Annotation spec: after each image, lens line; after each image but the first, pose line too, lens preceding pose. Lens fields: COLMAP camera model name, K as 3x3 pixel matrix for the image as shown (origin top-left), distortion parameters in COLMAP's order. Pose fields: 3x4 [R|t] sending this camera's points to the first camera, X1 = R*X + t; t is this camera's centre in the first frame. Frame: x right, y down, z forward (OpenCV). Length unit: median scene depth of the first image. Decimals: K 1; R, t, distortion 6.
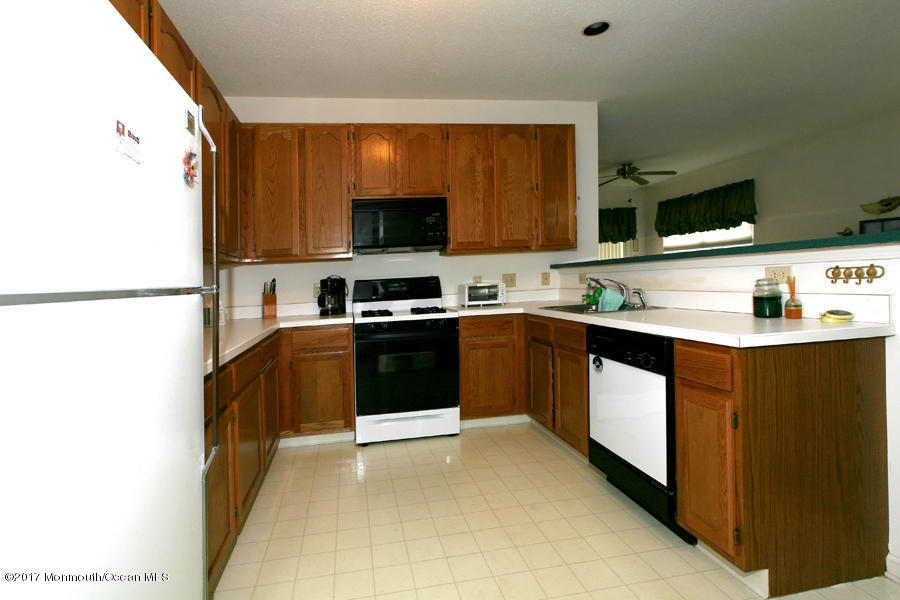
lens RADIAL K [[420.7, 0, 418.3], [0, 420.7, 273.5], [0, 0, 1]] dist [-0.001881, -0.000387]
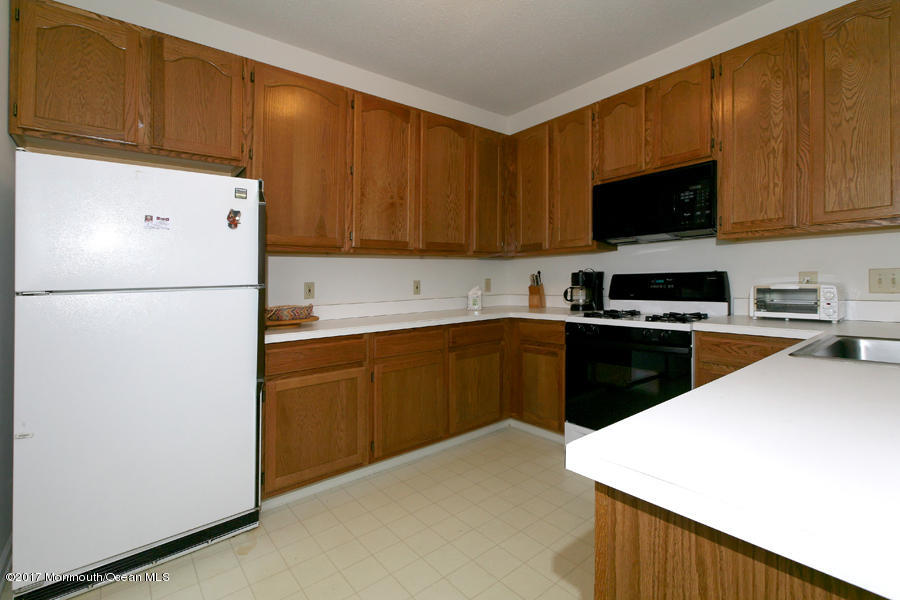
lens RADIAL K [[412.7, 0, 448.9], [0, 412.7, 268.2], [0, 0, 1]] dist [-0.000151, 0.000038]
pose [[0.498371, 0.014187, -0.866848, 0.445558], [0.008371, 0.999741, 0.021174, -0.018571], [0.866923, -0.017809, 0.498123, 0.266630]]
